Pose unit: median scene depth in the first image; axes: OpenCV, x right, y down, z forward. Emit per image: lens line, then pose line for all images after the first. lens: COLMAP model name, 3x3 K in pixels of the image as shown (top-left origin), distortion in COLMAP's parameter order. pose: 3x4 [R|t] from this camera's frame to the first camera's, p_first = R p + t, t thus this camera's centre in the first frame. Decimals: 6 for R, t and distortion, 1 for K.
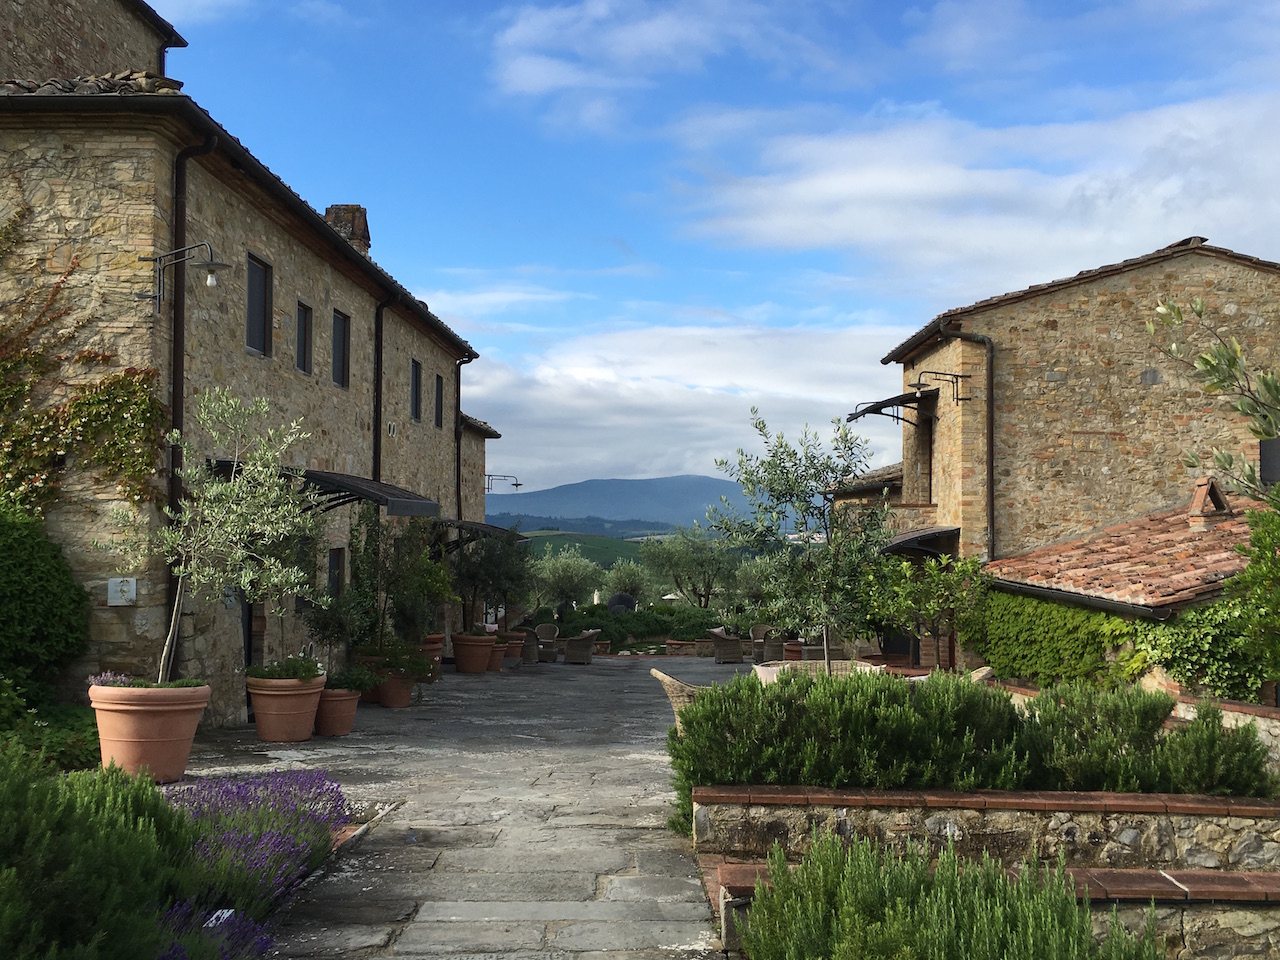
lens RADIAL K [[1304.4, 0, 641.8], [0, 1304.4, 483.3], [0, 0, 1]] dist [0.015914, 0.000000]
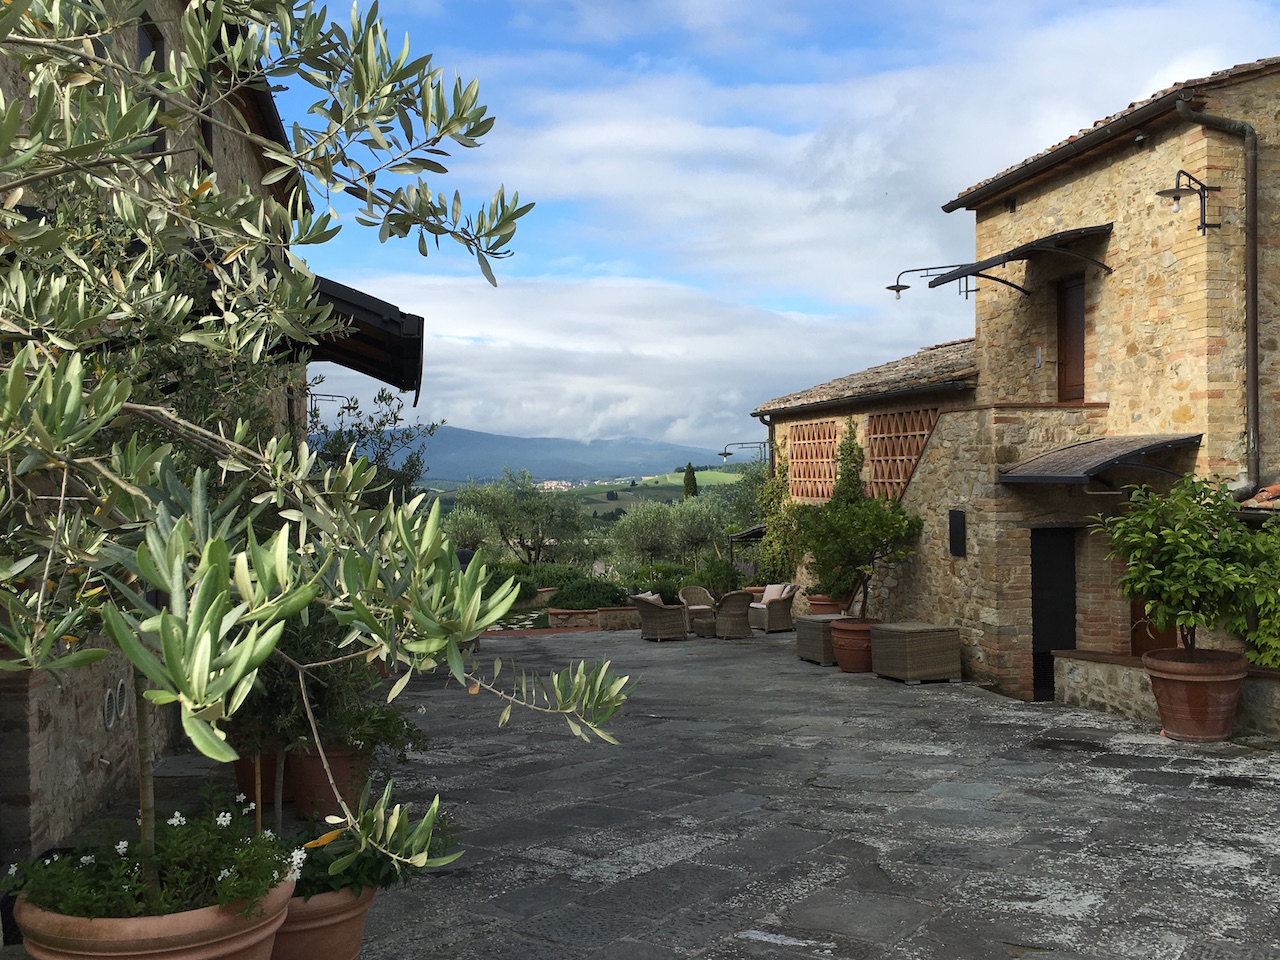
lens RADIAL K [[1304.4, 0, 635.6], [0, 1304.4, 477.5], [0, 0, 1]] dist [0.015914, 0.000000]
pose [[0.982770, -0.015155, 0.184211, -0.136377], [0.008925, 0.999361, 0.034599, 0.030845], [-0.184618, -0.032359, 0.982278, 0.437279]]
